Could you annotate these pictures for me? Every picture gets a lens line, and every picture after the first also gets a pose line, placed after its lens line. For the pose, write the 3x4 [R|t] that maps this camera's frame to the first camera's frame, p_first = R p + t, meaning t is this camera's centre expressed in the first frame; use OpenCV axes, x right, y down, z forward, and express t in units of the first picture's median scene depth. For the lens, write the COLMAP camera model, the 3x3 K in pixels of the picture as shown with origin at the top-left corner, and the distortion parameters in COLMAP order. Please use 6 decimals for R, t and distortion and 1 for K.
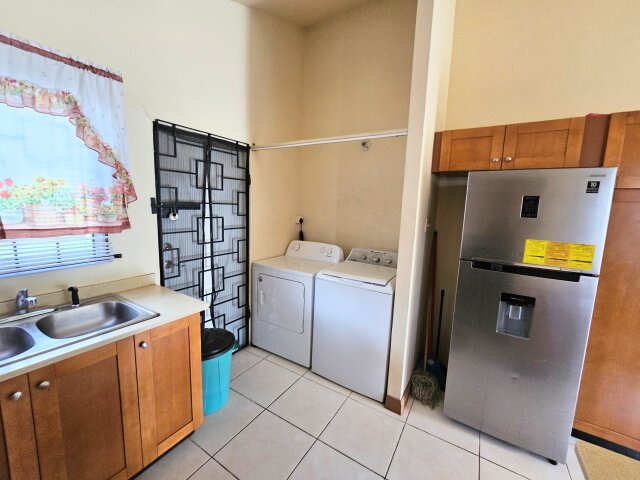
lens RADIAL K [[262.6, 0, 319.3], [0, 262.6, 241.5], [0, 0, 1]] dist [-0.009217, 0.000477]
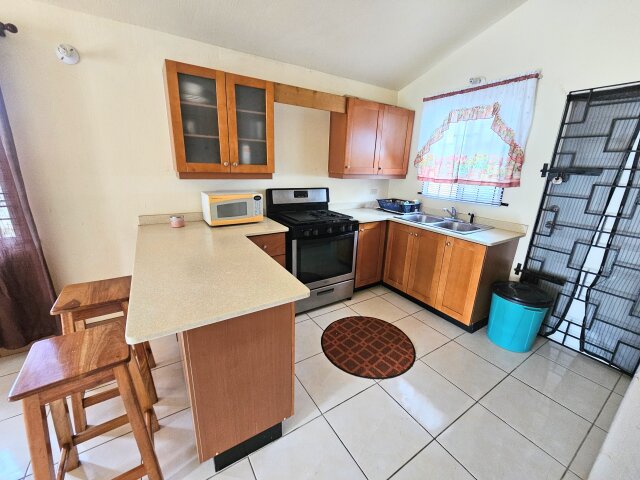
lens RADIAL K [[262.6, 0, 321.0], [0, 262.6, 240.1], [0, 0, 1]] dist [-0.009217, 0.000477]
pose [[-0.416034, 0.203752, -0.886228, 0.963196], [-0.171968, 0.939360, 0.296697, -0.013168], [0.892940, 0.275839, -0.355767, 0.618879]]
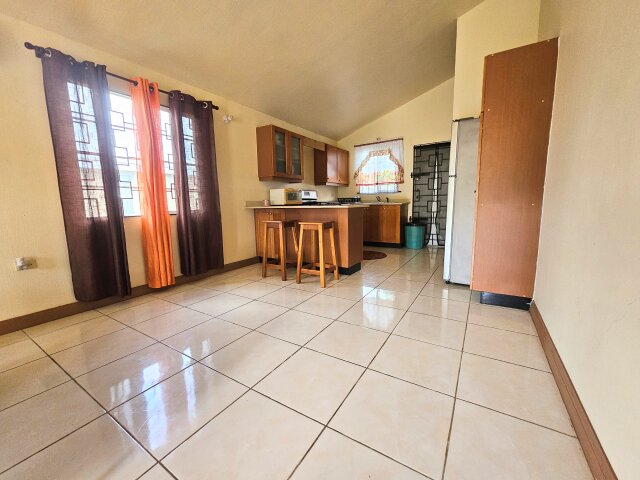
lens RADIAL K [[262.6, 0, 319.4], [0, 262.6, 237.3], [0, 0, 1]] dist [-0.009217, 0.000477]
pose [[-0.000282, 0.094553, -0.995520, 2.483030], [-0.116669, 0.988718, 0.093940, 0.419050], [0.993171, 0.116173, 0.010753, 0.011135]]
